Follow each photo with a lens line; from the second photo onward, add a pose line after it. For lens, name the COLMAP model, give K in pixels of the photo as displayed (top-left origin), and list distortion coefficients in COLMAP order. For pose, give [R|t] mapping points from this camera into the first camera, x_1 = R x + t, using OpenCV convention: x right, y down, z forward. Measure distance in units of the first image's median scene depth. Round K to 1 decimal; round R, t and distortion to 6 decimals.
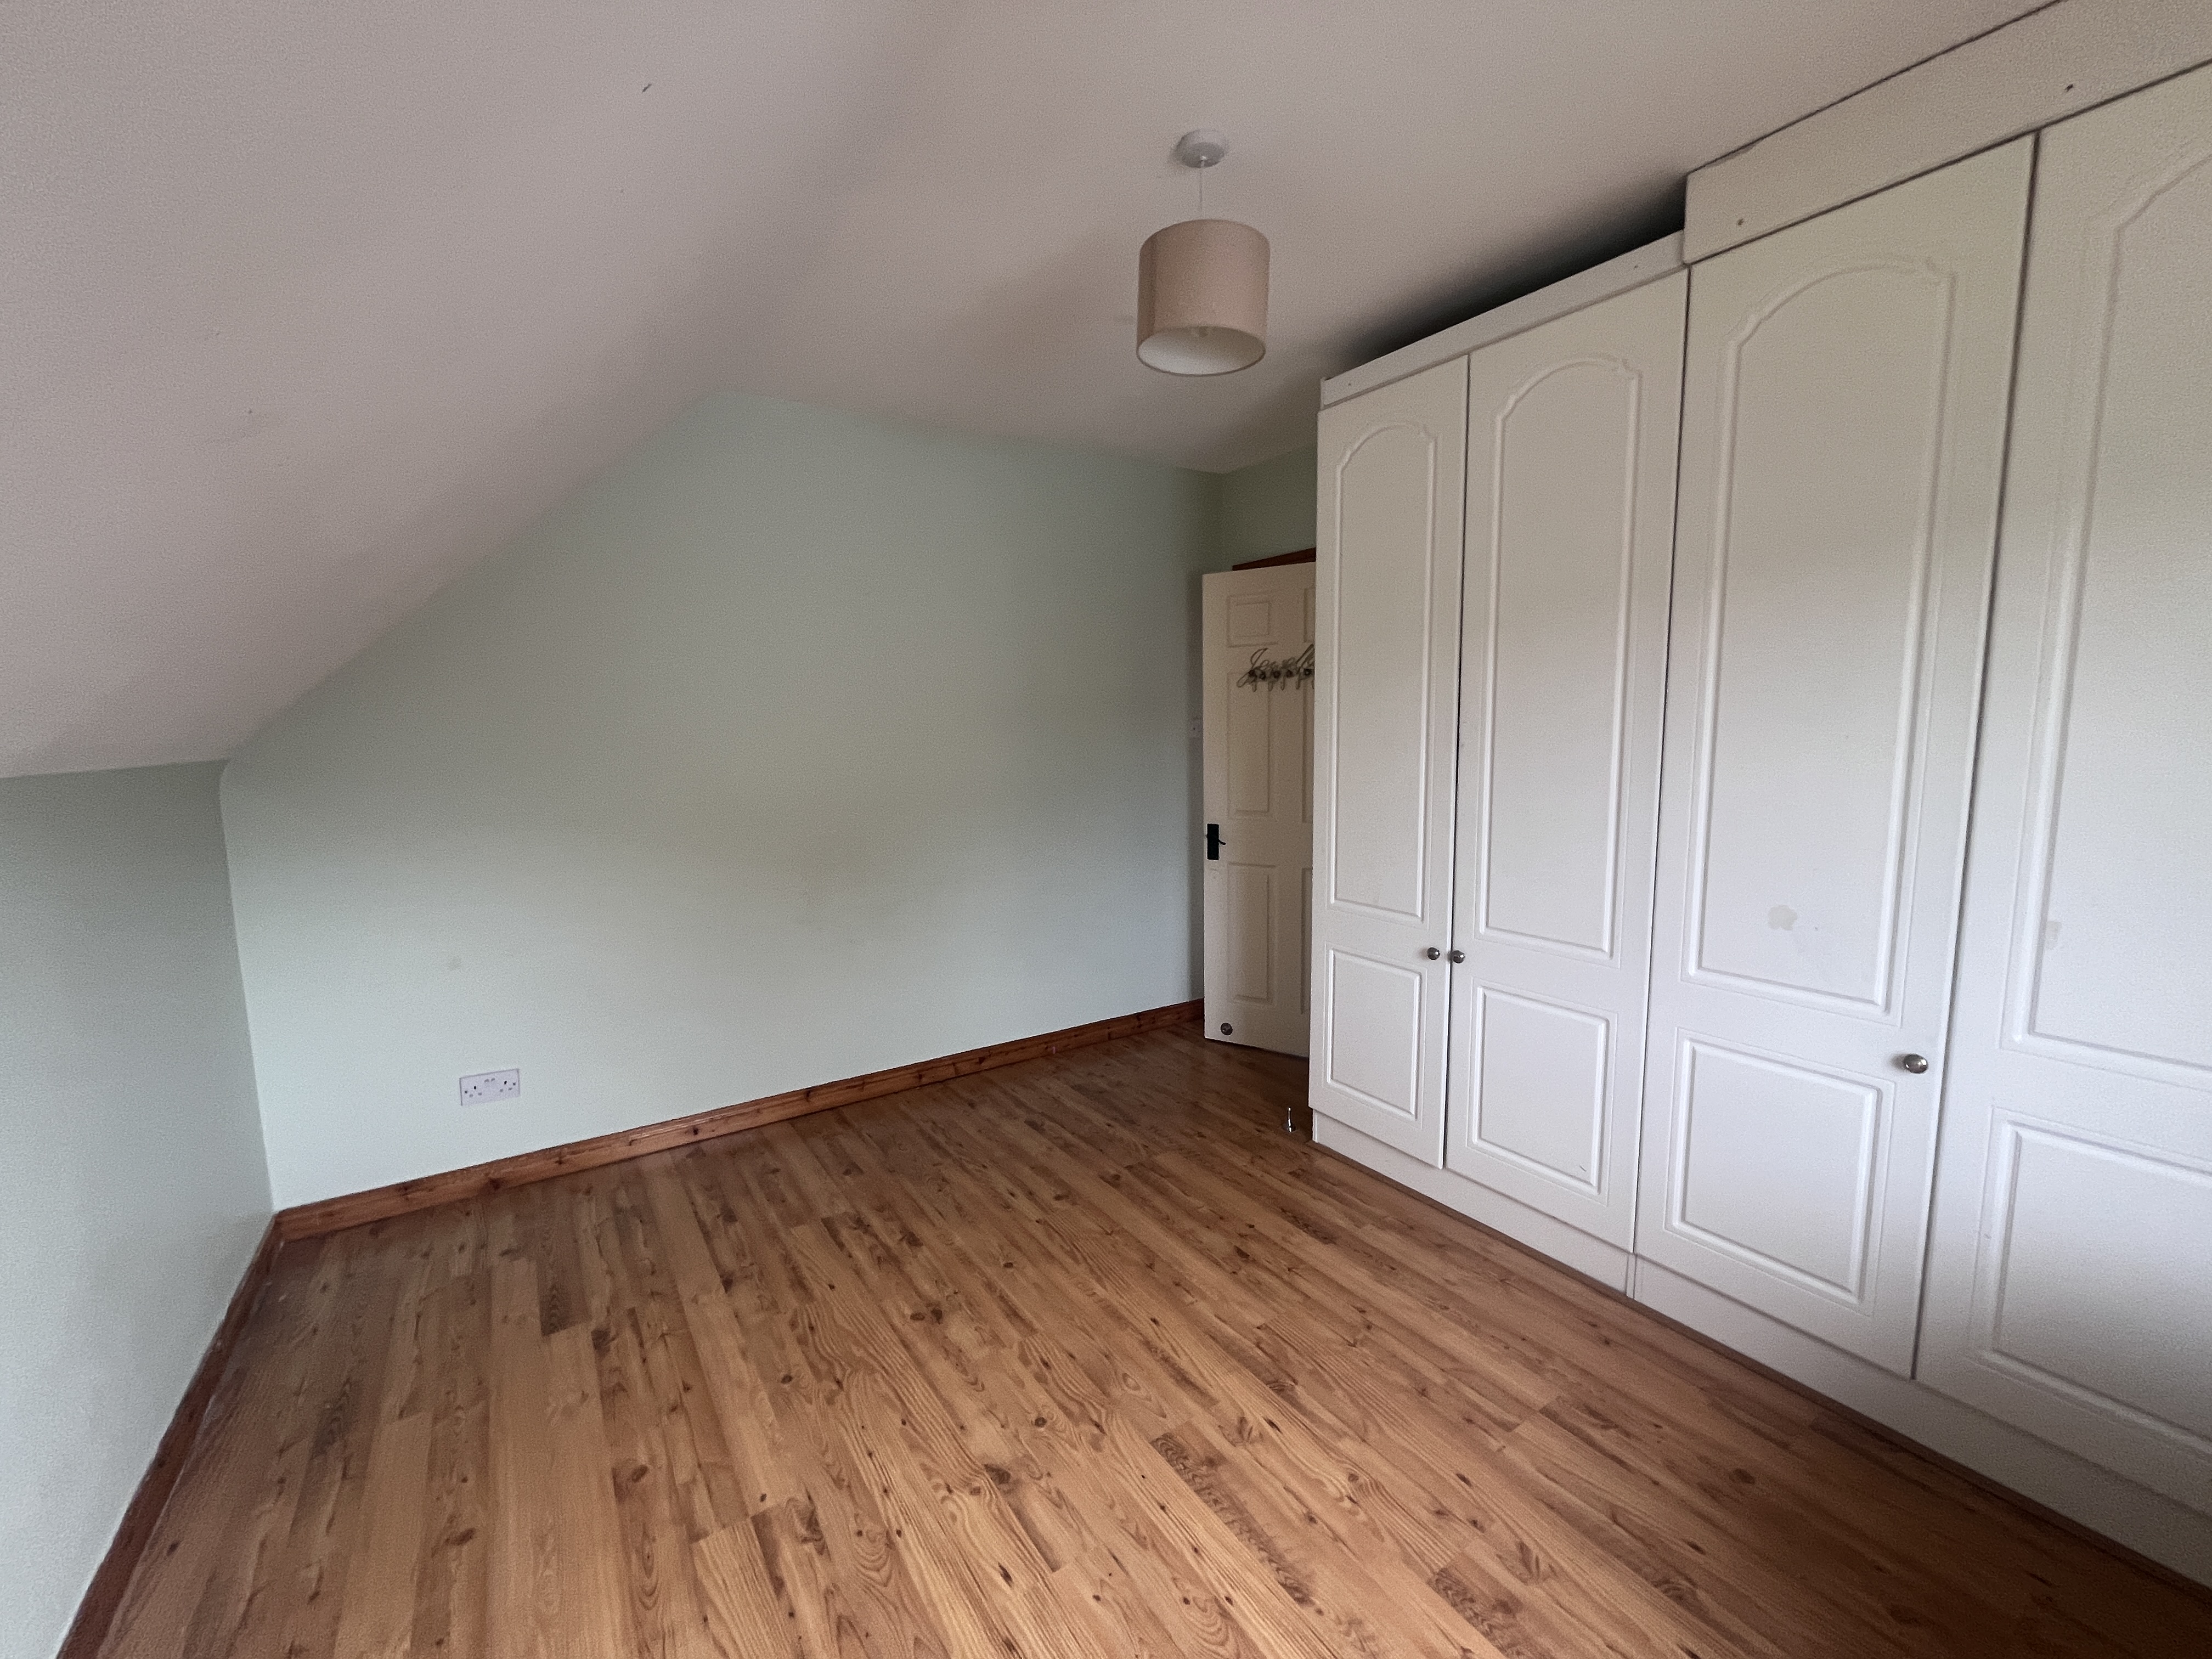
lens RADIAL K [[897.8, 0, 1106.0], [0, 897.8, 829.5], [0, 0, 1]] dist [-0.001145, -0.000410]
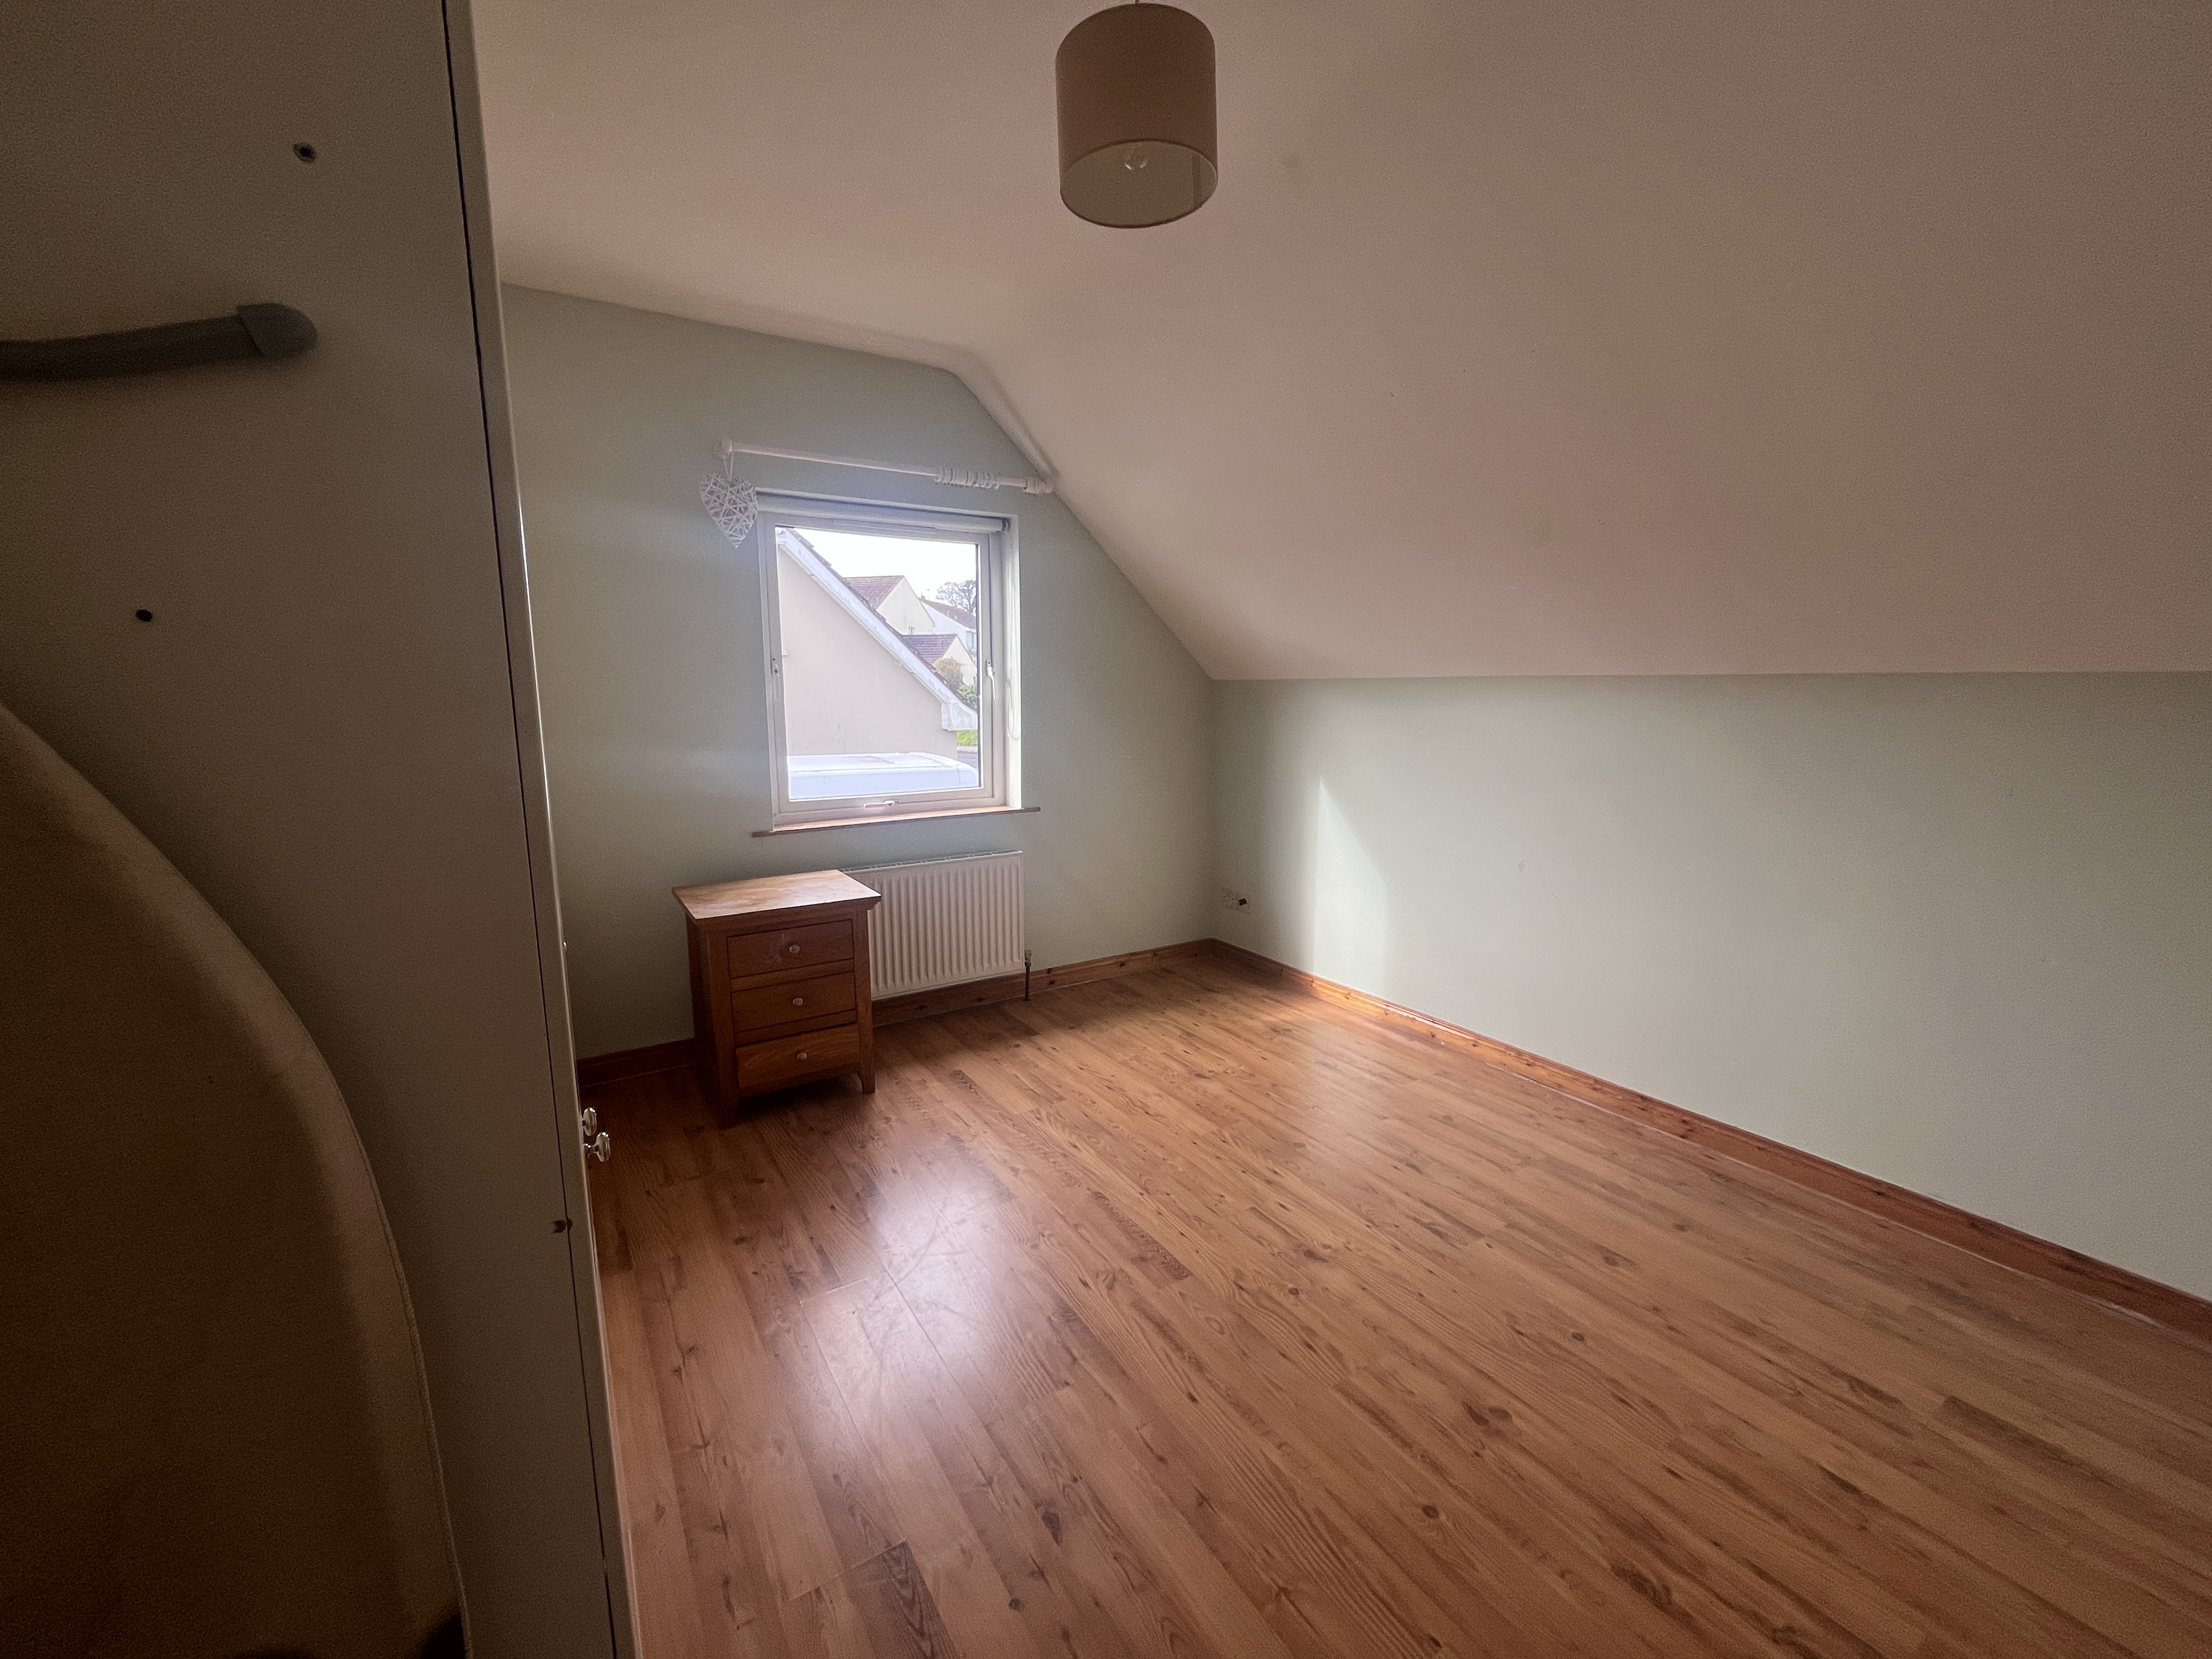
lens RADIAL K [[897.8, 0, 1106.0], [0, 897.8, 829.5], [0, 0, 1]] dist [-0.001145, -0.000410]
pose [[-0.999544, 0.019464, 0.023097, 0.113567], [0.025120, 0.960296, 0.277851, -0.181952], [-0.016772, 0.278305, -0.960346, 1.794250]]
